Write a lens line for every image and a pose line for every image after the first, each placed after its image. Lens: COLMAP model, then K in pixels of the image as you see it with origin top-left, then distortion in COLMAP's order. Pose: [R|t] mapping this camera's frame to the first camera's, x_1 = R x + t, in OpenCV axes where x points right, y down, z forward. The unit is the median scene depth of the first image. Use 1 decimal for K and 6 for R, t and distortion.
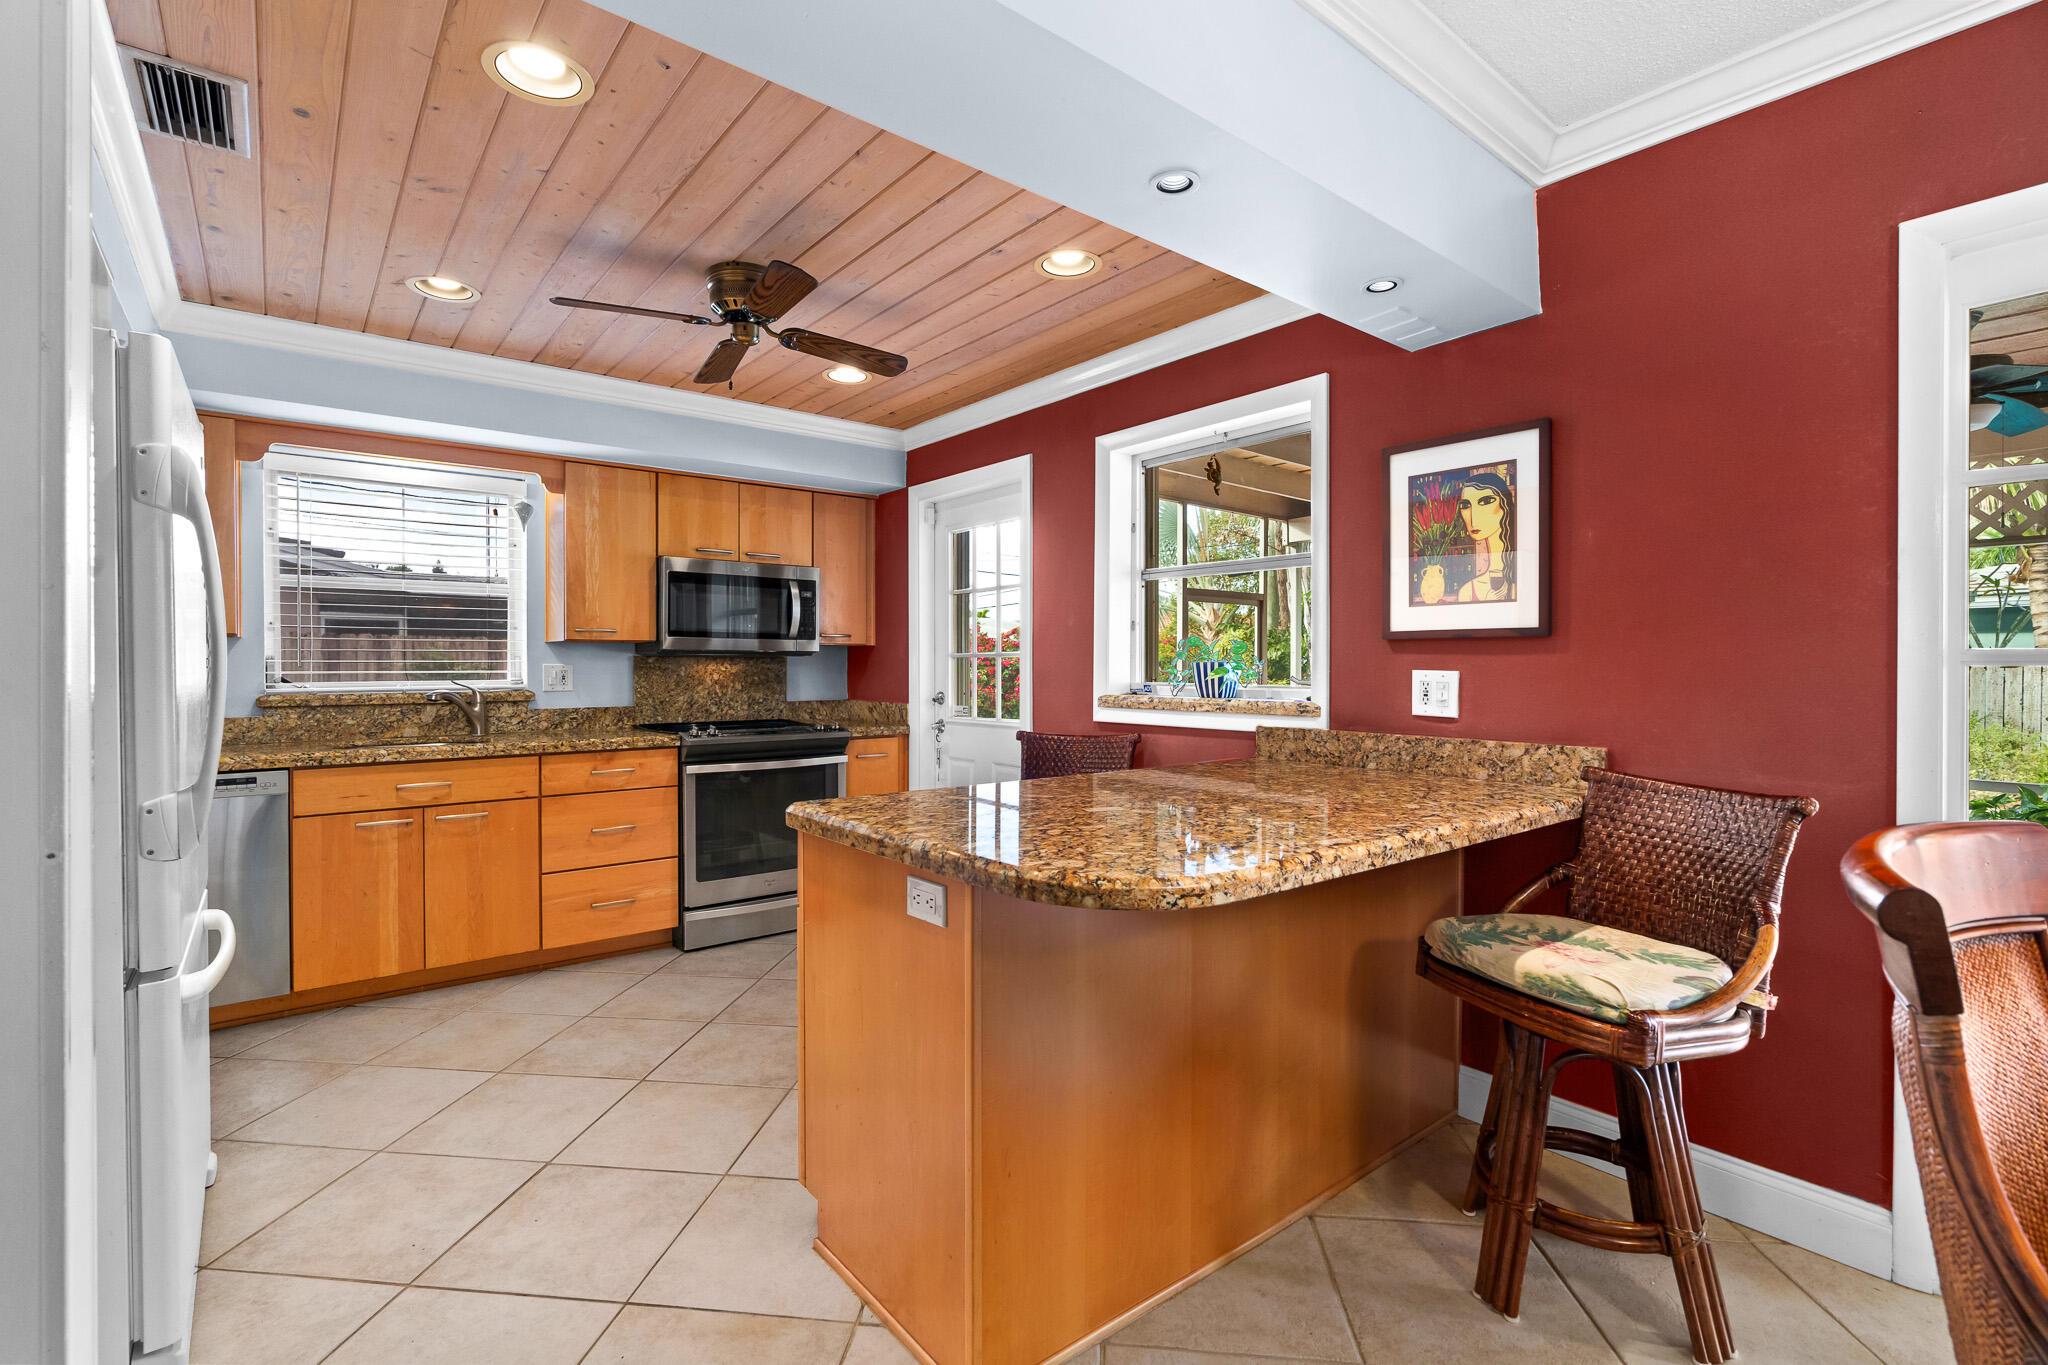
lens RADIAL K [[925.3, 0, 1013.9], [0, 925.3, 683.5], [0, 0, 1]] dist [-0.002637, 0.000393]
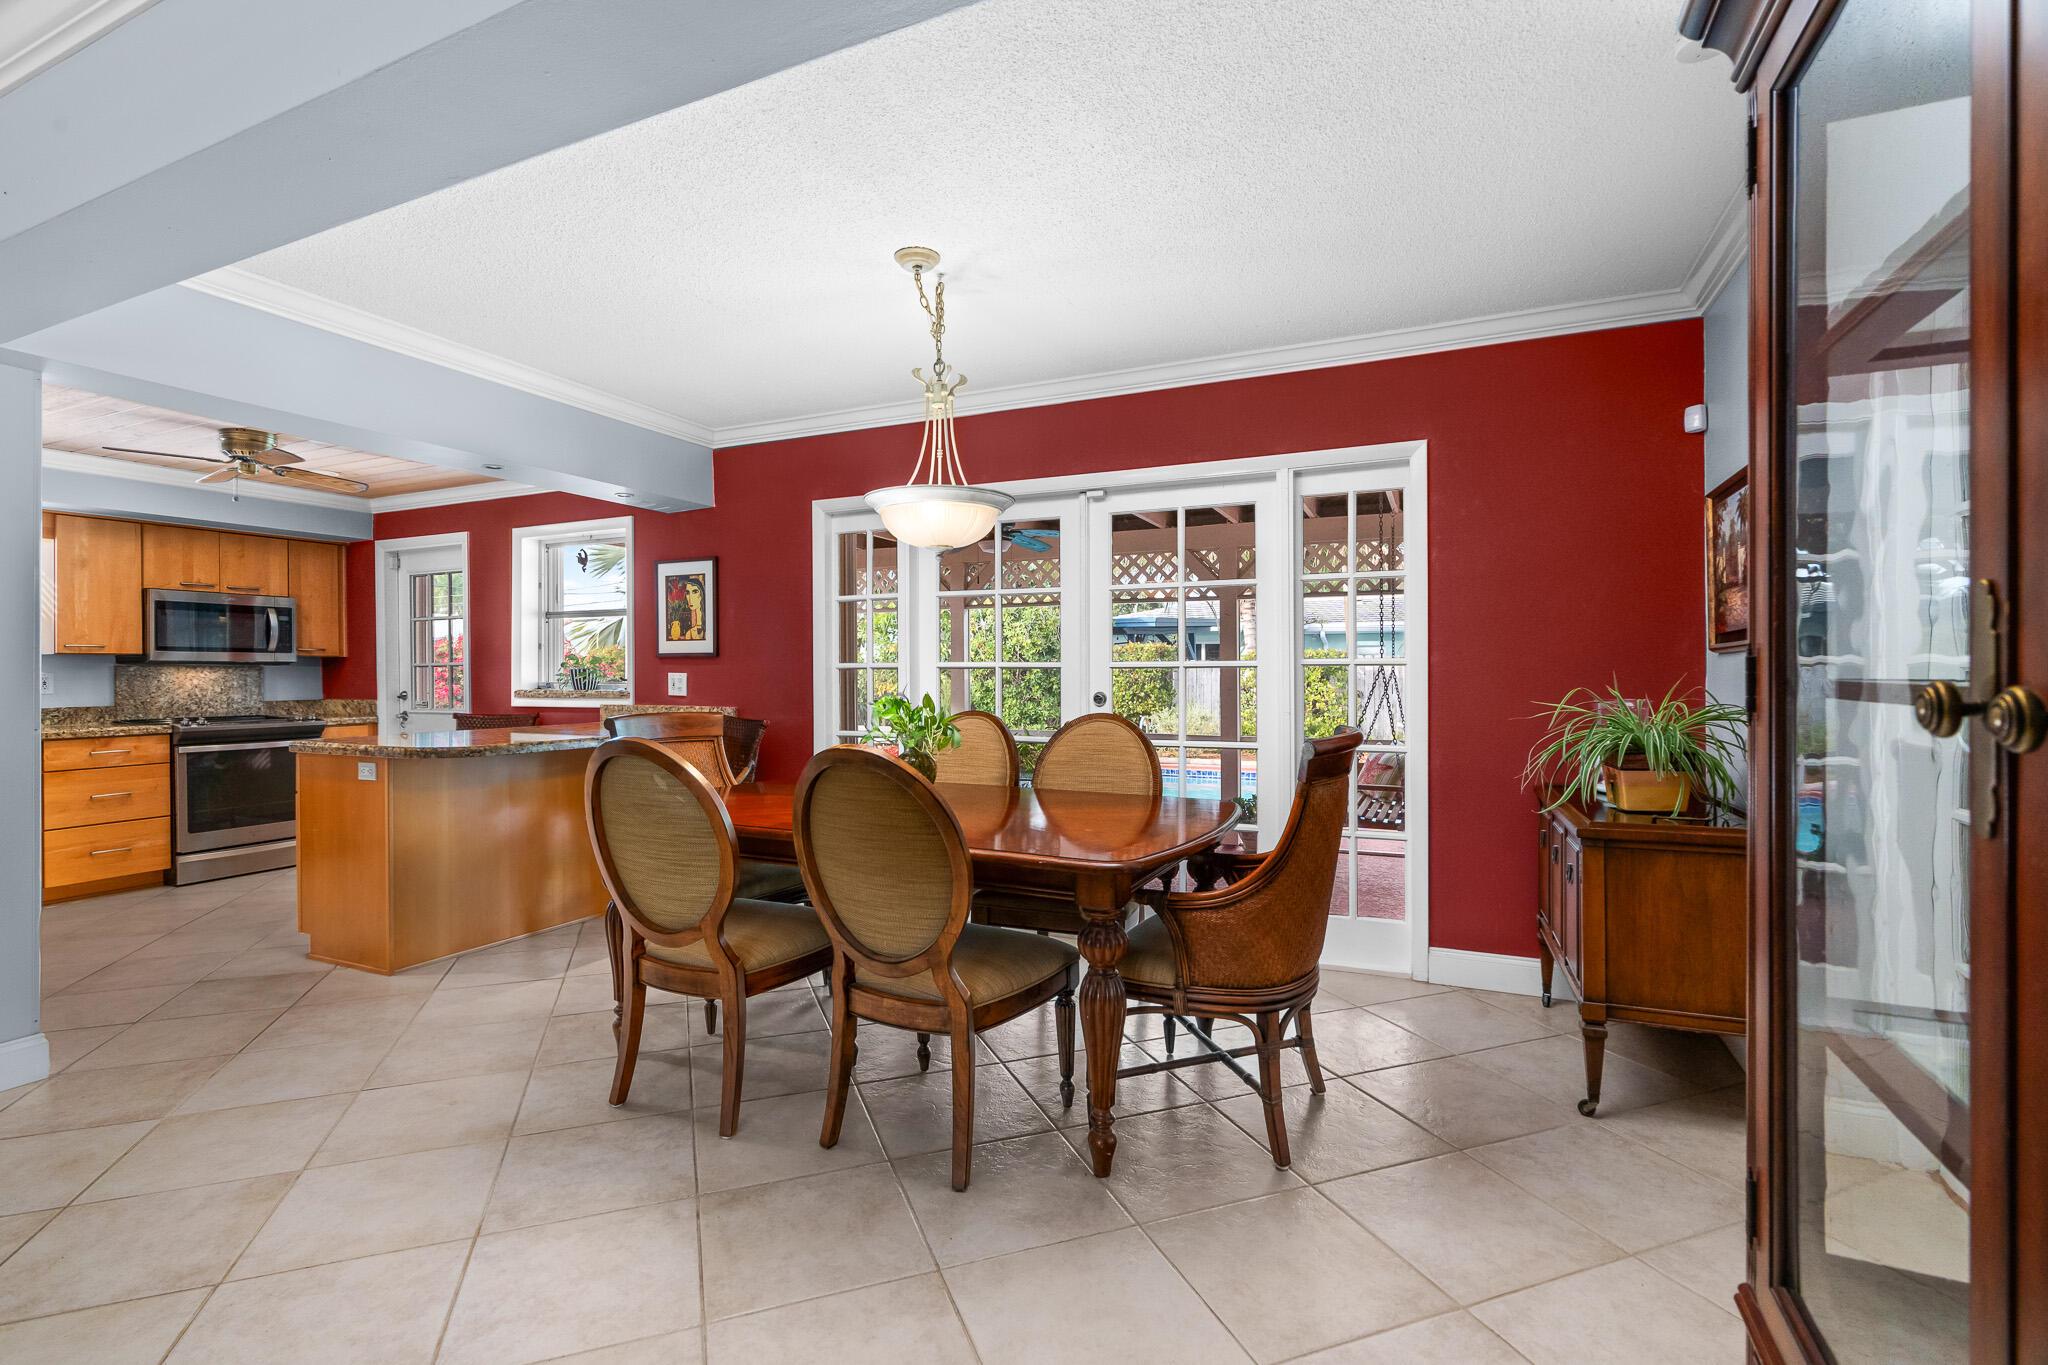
lens RADIAL K [[942.1, 0, 1003.8], [0, 942.1, 676.9], [0, 0, 1]] dist [-0.001779, 0.000151]
pose [[0.899080, -0.007144, 0.437725, 0.136905], [0.013388, 0.999848, -0.011182, 0.019130], [-0.437579, 0.015914, 0.899039, -0.814760]]
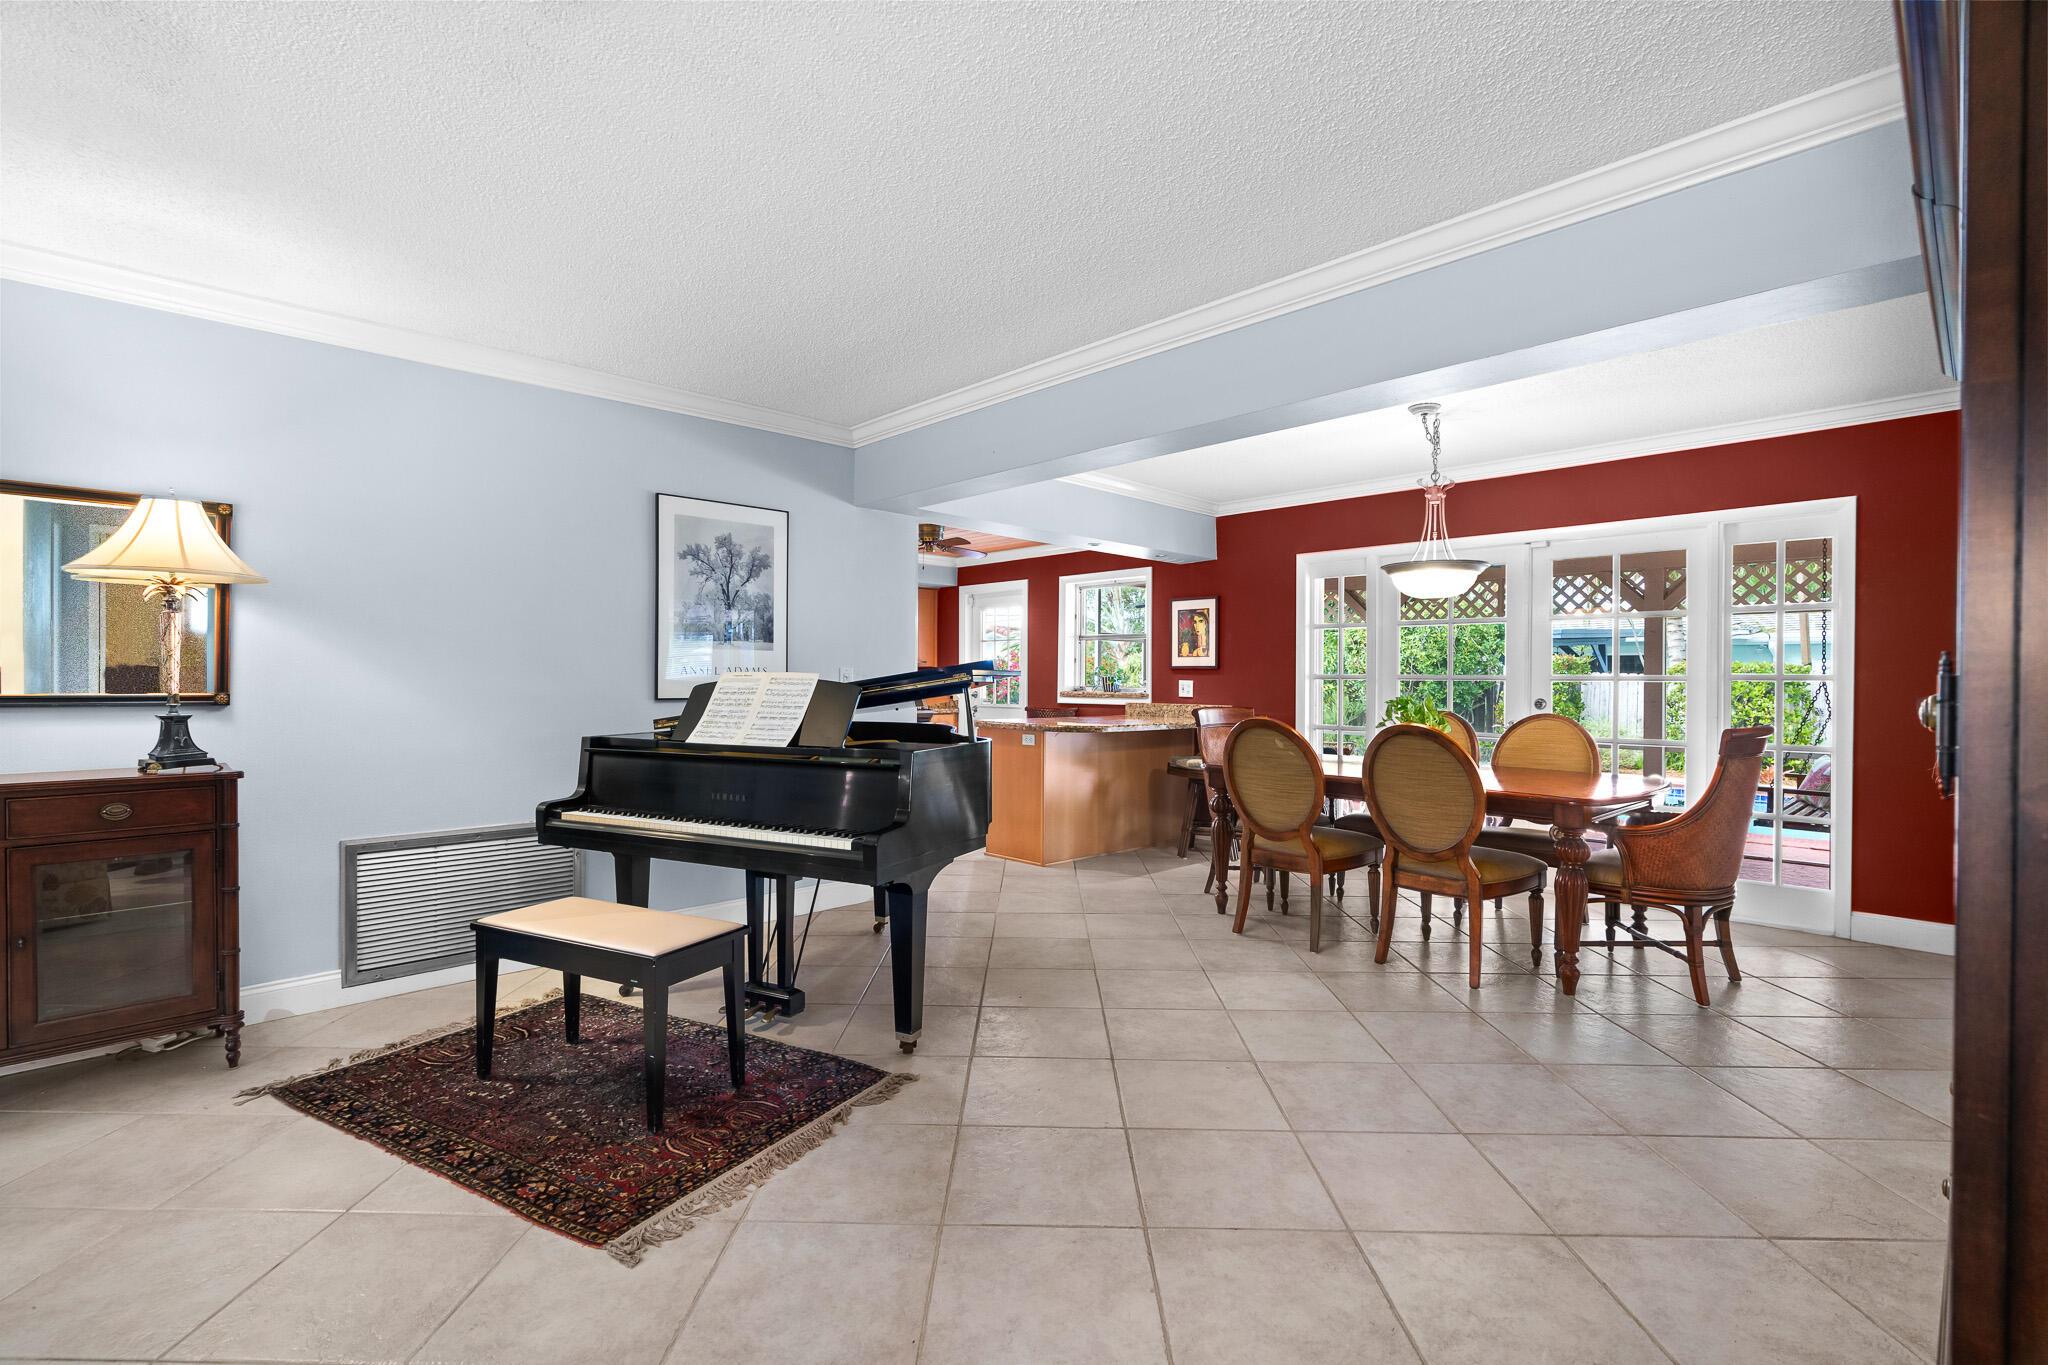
lens RADIAL K [[925.3, 0, 1013.9], [0, 925.3, 683.5], [0, 0, 1]] dist [-0.002637, 0.000393]
pose [[0.995997, 0.005886, 0.089188, -0.218147], [-0.004561, 0.999876, -0.015044, 0.027589], [-0.089266, 0.014577, 0.995901, -1.215780]]
